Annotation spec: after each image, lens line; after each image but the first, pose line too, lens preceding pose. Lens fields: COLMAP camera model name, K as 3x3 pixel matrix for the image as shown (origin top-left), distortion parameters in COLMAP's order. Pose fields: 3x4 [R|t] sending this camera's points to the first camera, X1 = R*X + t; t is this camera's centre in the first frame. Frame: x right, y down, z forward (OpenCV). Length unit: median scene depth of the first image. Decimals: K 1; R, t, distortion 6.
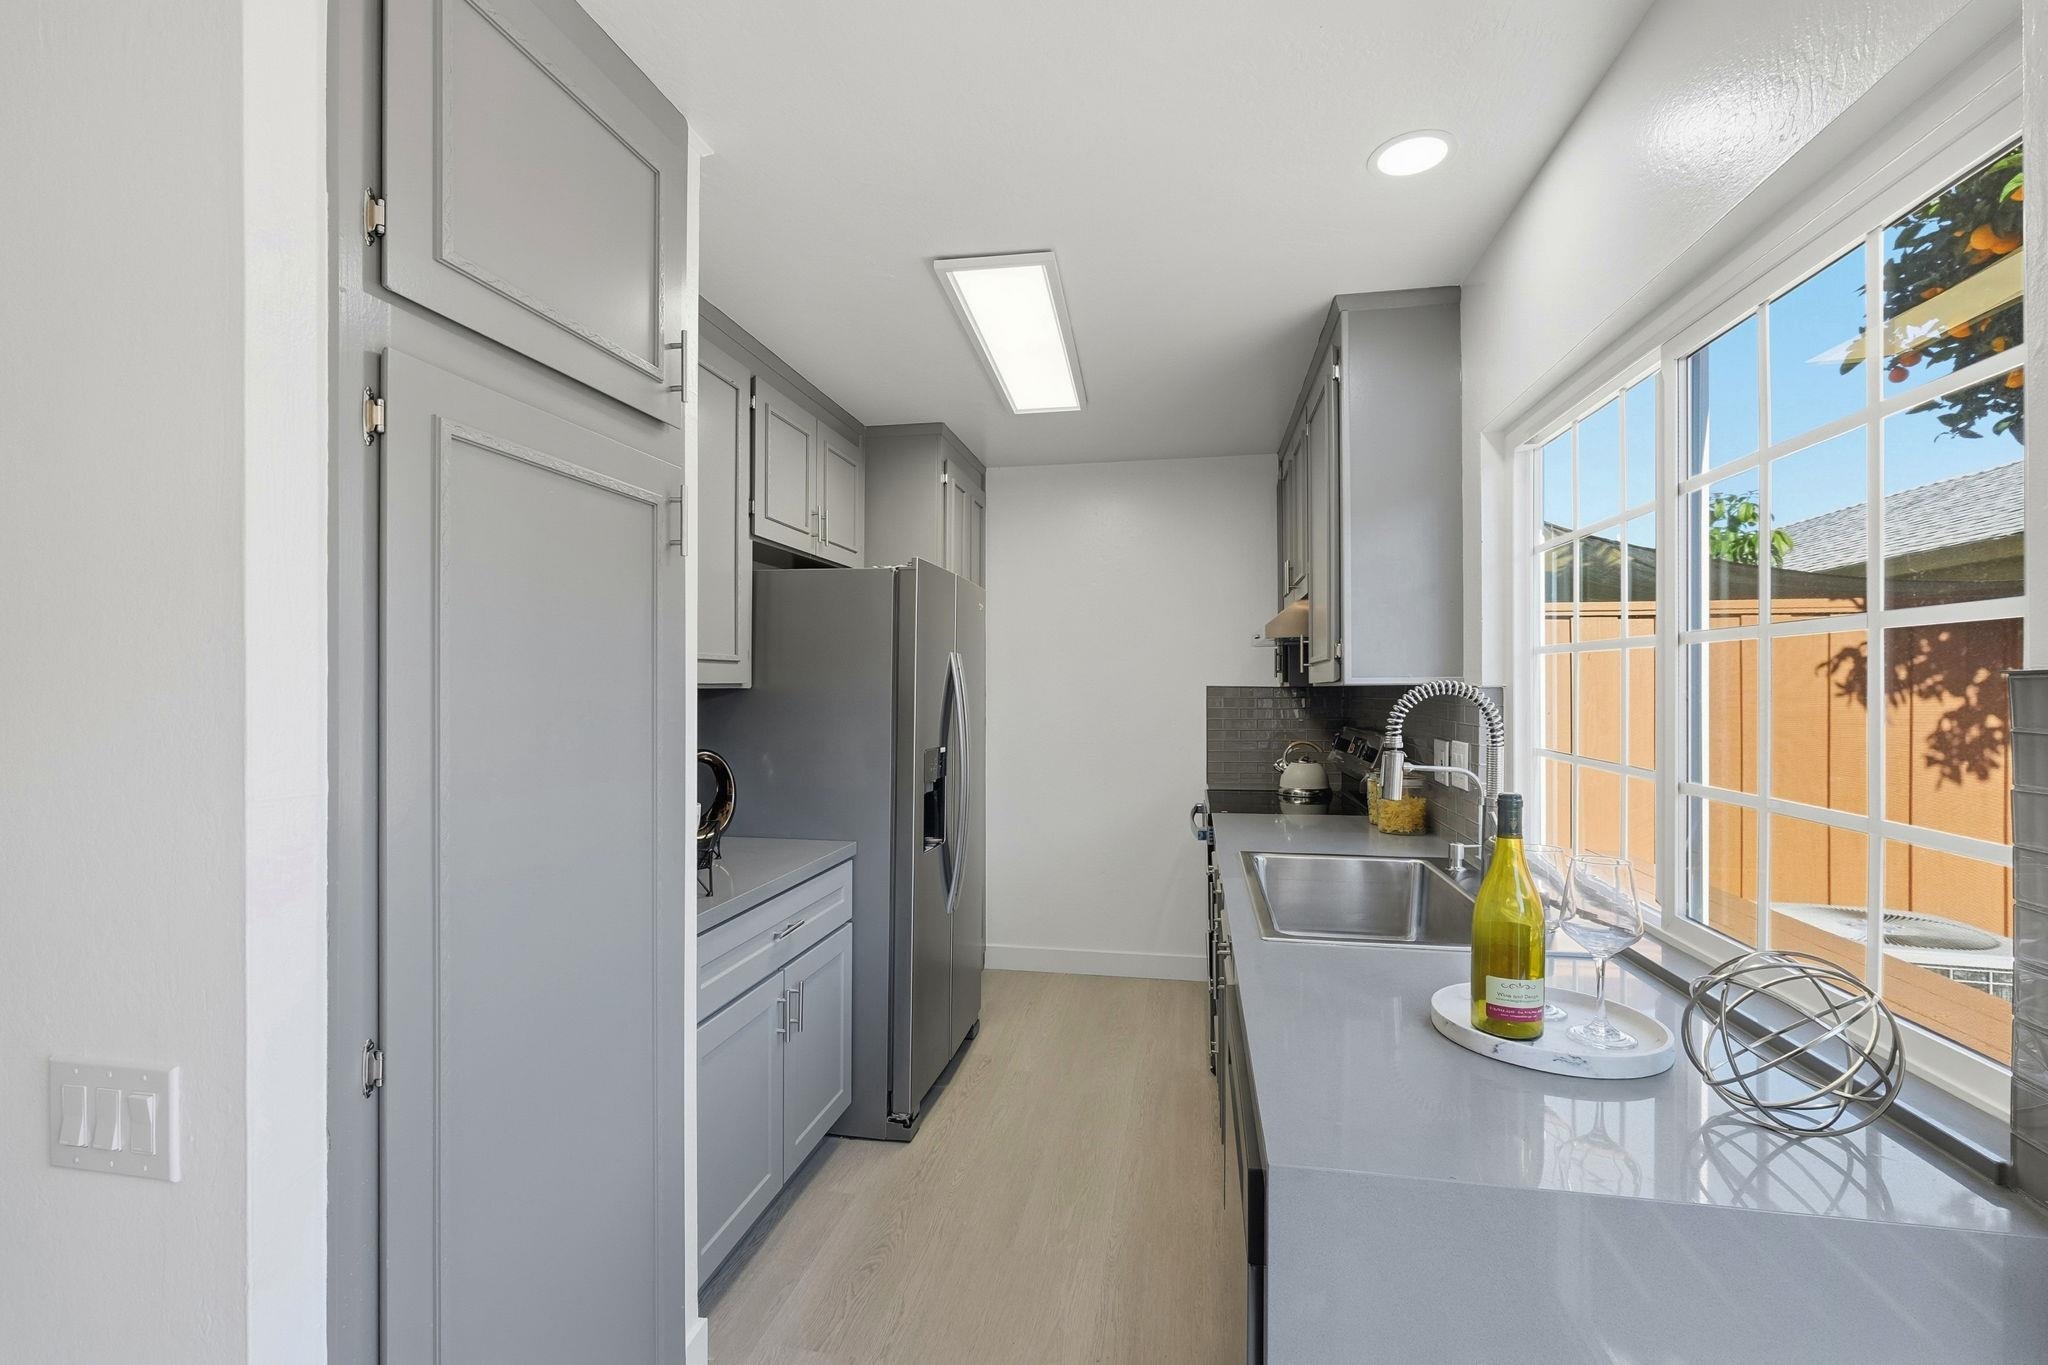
lens RADIAL K [[893.1, 0, 1024.0], [0, 893.1, 682.5], [0, 0, 1]] dist [-0.000563, -0.000124]
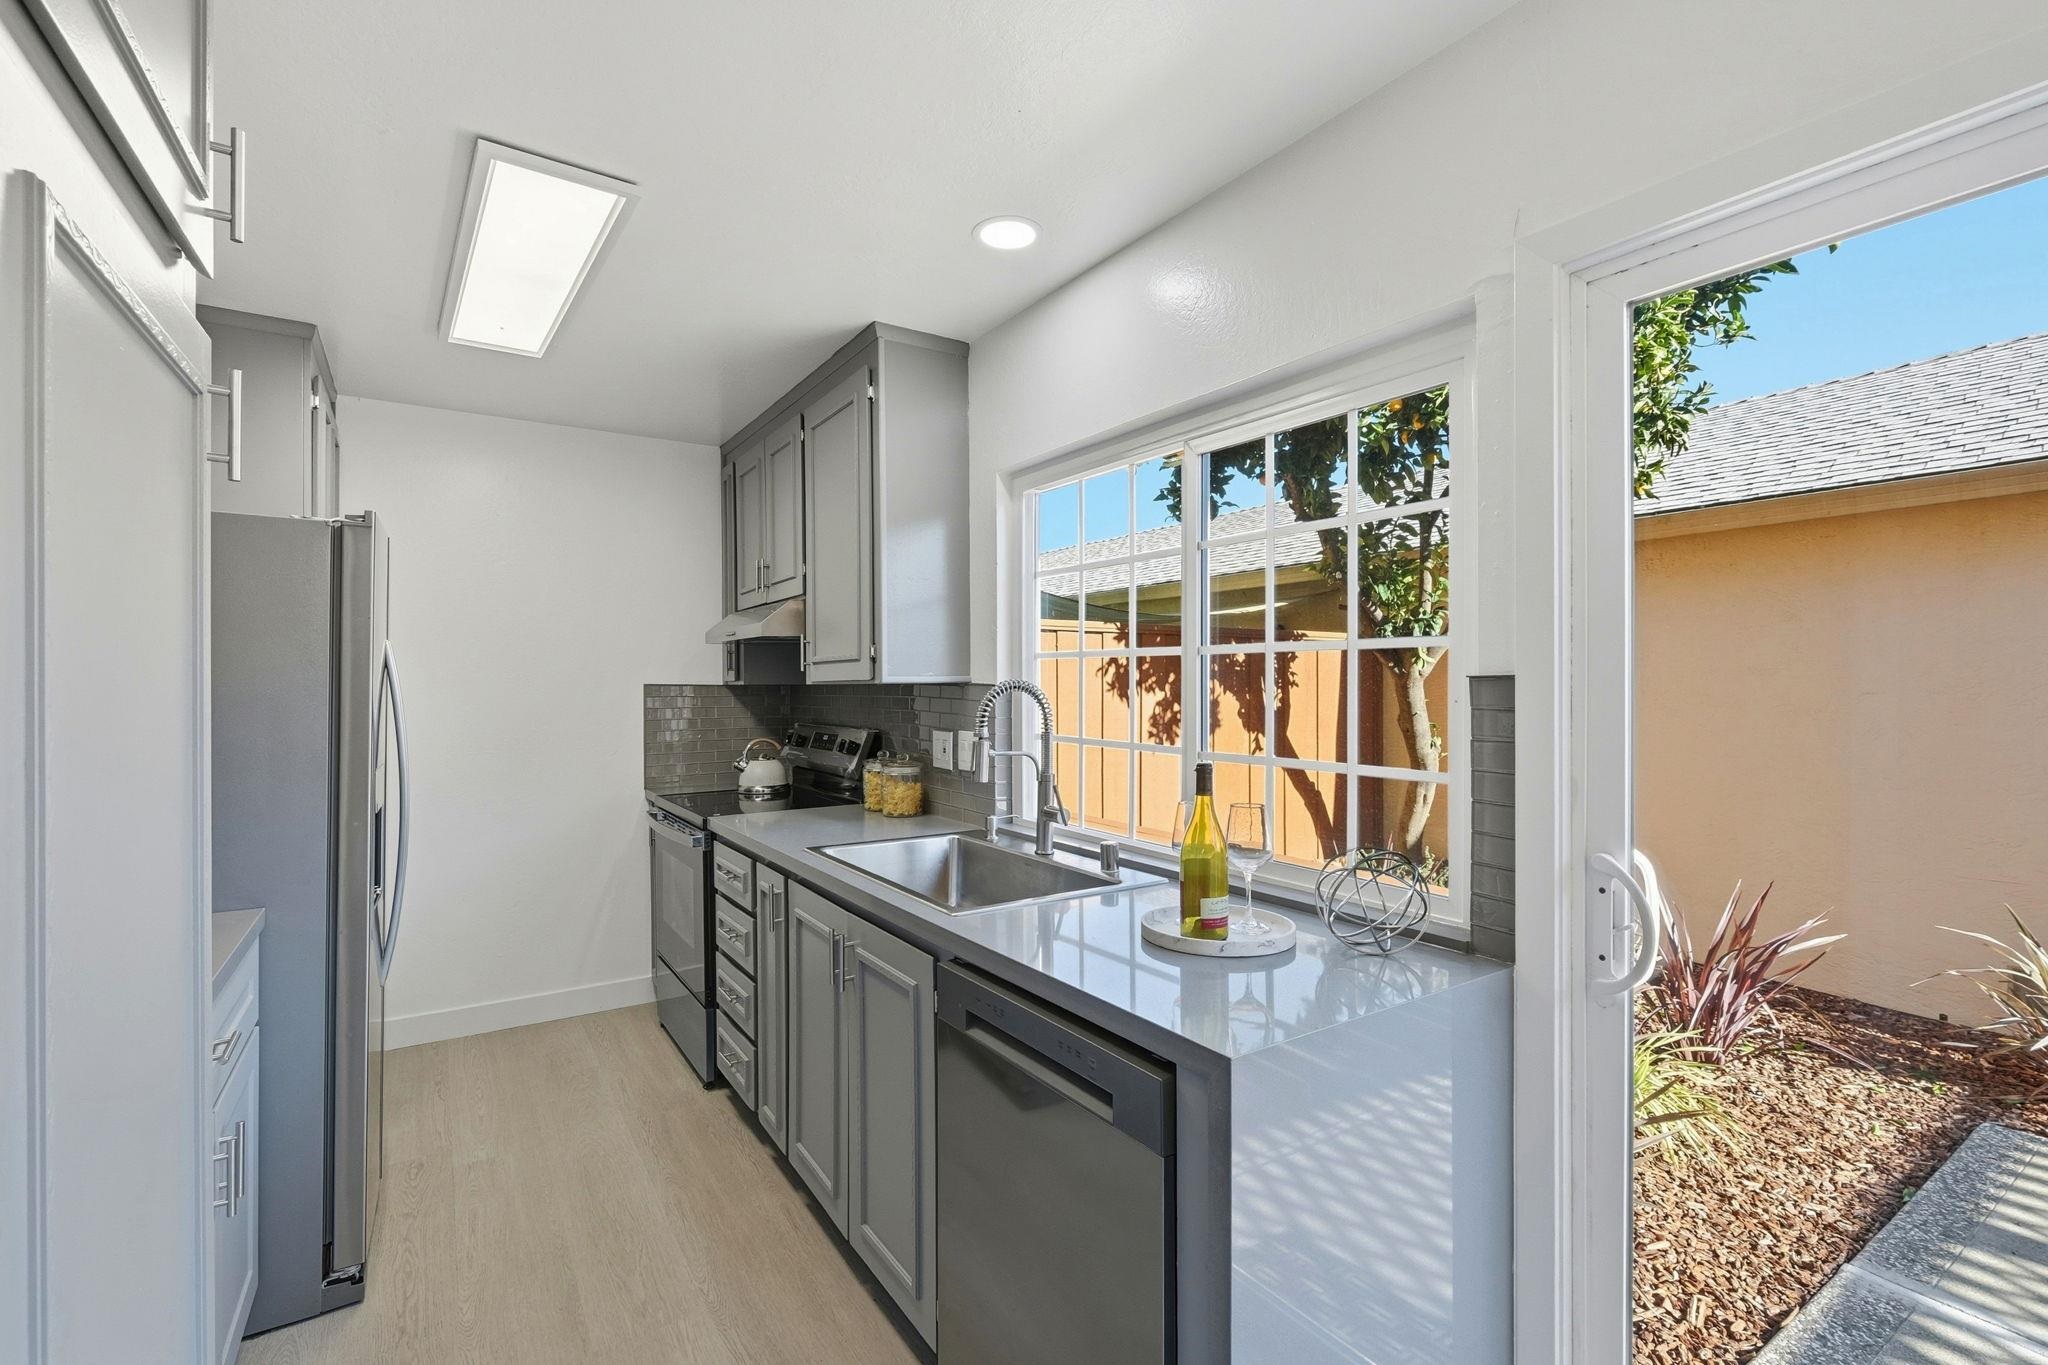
lens RADIAL K [[903.6, 0, 1031.0], [0, 903.6, 682.4], [0, 0, 1]] dist [0.001685, -0.000101]
pose [[0.717481, 0.001662, 0.696576, -0.186995], [-0.002659, 0.999996, 0.000353, 0.000814], [-0.696573, -0.002105, 0.717483, 0.058327]]
